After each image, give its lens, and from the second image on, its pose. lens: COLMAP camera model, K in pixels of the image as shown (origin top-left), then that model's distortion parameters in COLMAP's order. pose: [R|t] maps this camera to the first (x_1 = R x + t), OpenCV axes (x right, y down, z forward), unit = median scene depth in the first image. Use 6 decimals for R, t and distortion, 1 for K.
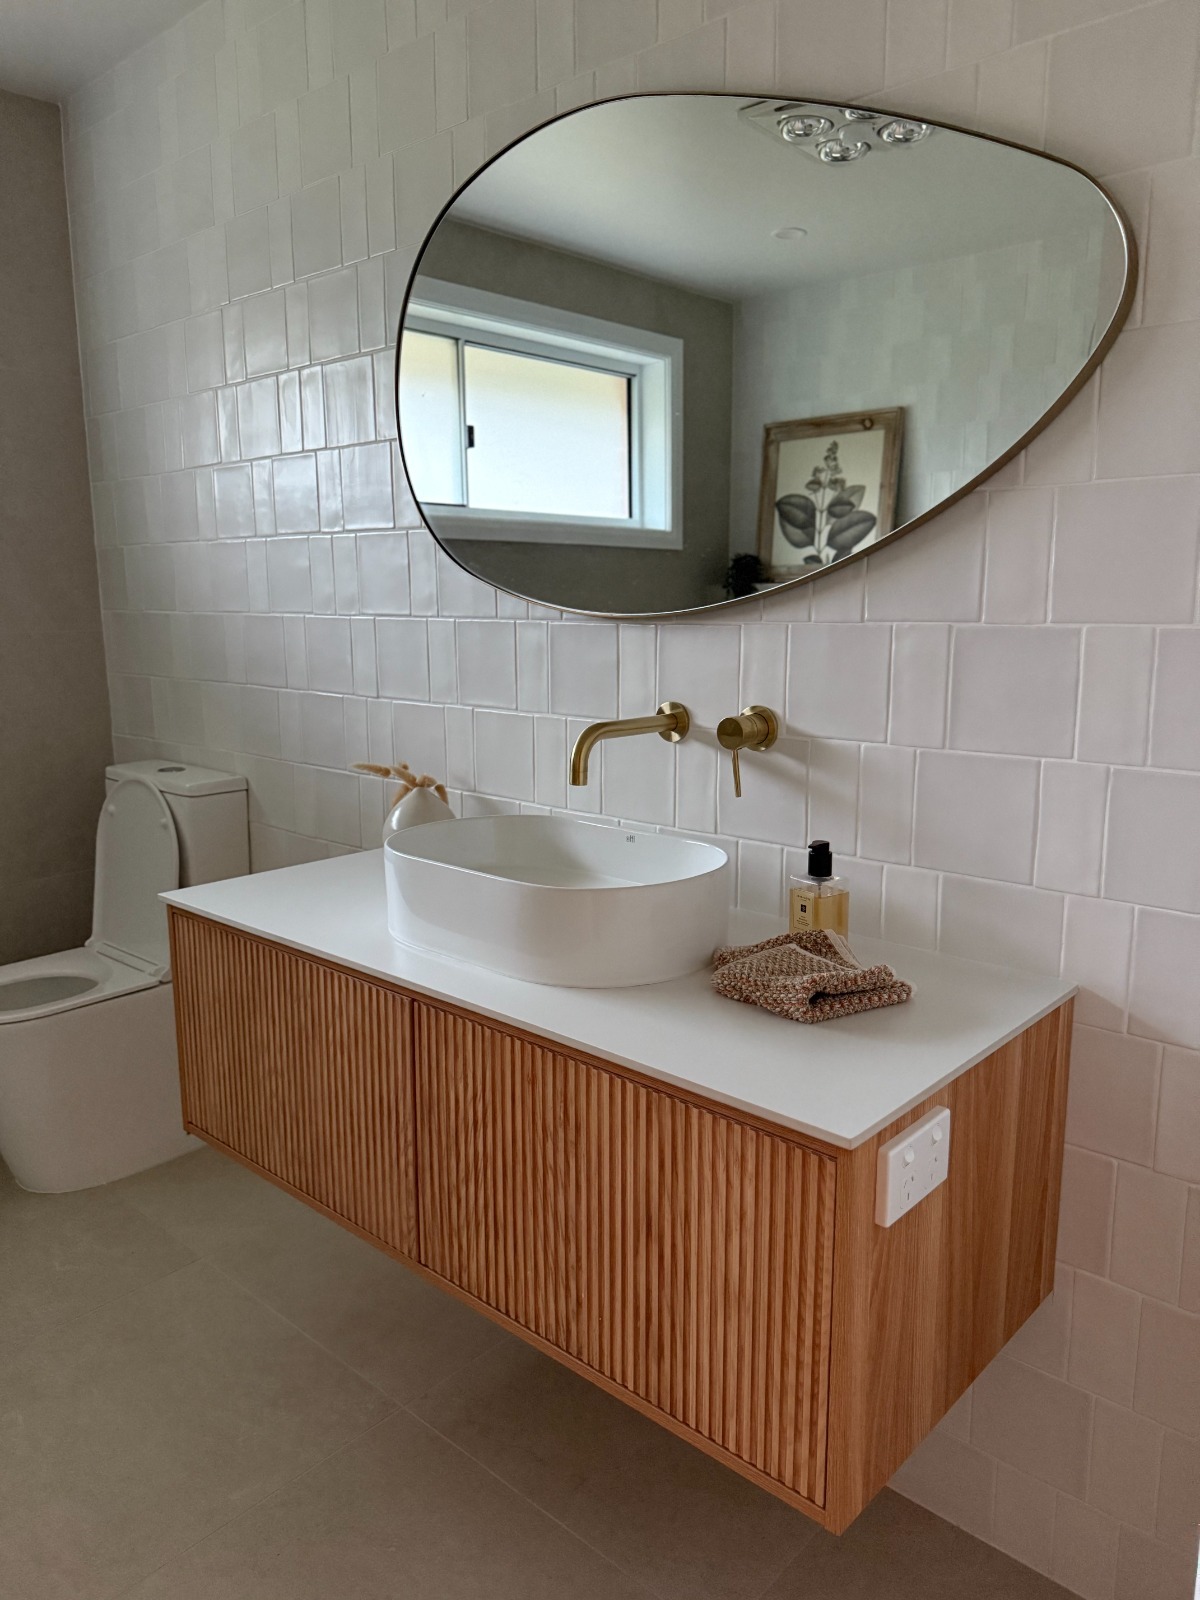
lens RADIAL K [[1129.1, 0, 600.0], [0, 1129.1, 800.0], [0, 0, 1]] dist [0.037702, -0.046171]
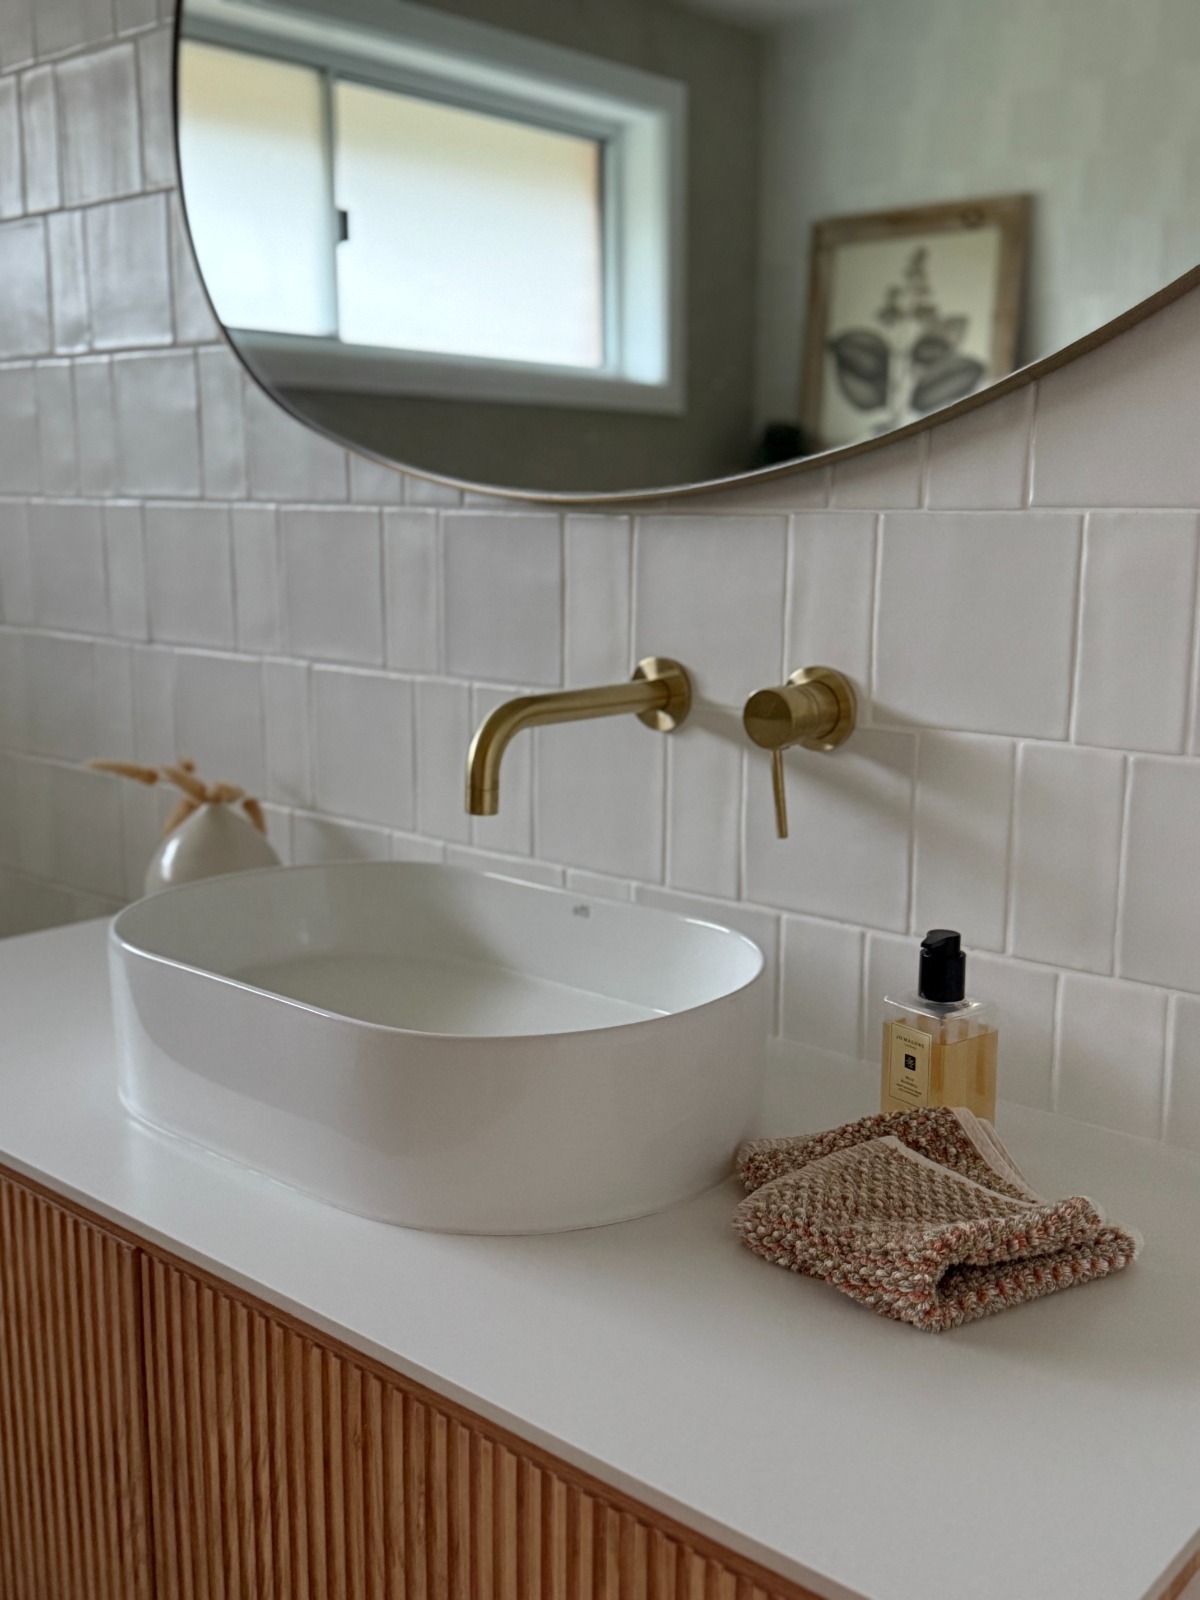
lens RADIAL K [[1626.2, 0, 600.0], [0, 1626.2, 800.0], [0, 0, 1]] dist [0.066826, -0.248358]
pose [[0.999720, 0.005986, 0.022879, 0.017893], [-0.006136, 0.999960, 0.006498, -0.023852], [-0.022839, -0.006637, 0.999717, 0.223559]]
